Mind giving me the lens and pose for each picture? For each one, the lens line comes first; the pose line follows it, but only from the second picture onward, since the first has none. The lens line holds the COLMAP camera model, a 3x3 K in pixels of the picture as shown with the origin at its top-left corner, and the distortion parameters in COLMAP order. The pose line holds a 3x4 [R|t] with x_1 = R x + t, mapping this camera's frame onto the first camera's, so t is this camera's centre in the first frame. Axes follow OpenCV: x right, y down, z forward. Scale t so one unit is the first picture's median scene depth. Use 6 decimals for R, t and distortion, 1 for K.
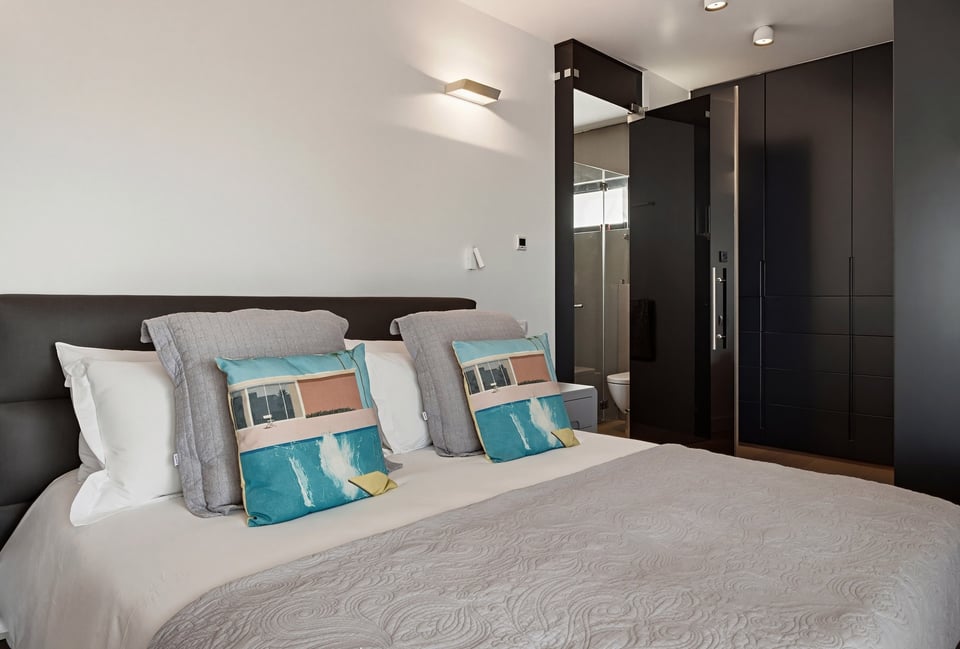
lens RADIAL K [[642.9, 0, 488.2], [0, 642.9, 310.0], [0, 0, 1]] dist [0.016529, -0.004429]
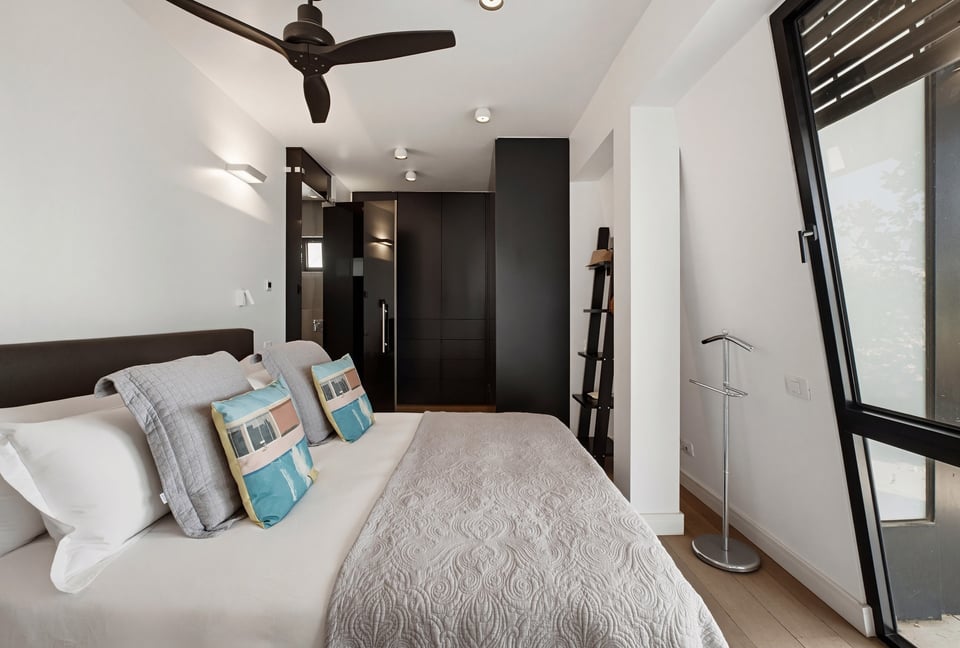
lens RADIAL K [[420.9, 0, 480.7], [0, 420.9, 316.4], [0, 0, 1]] dist [-0.001483, 0.001119]
pose [[0.702263, -0.009475, 0.711855, -0.595046], [0.009537, 0.999947, 0.003901, -0.080543], [-0.711854, 0.004050, 0.702316, 0.087993]]
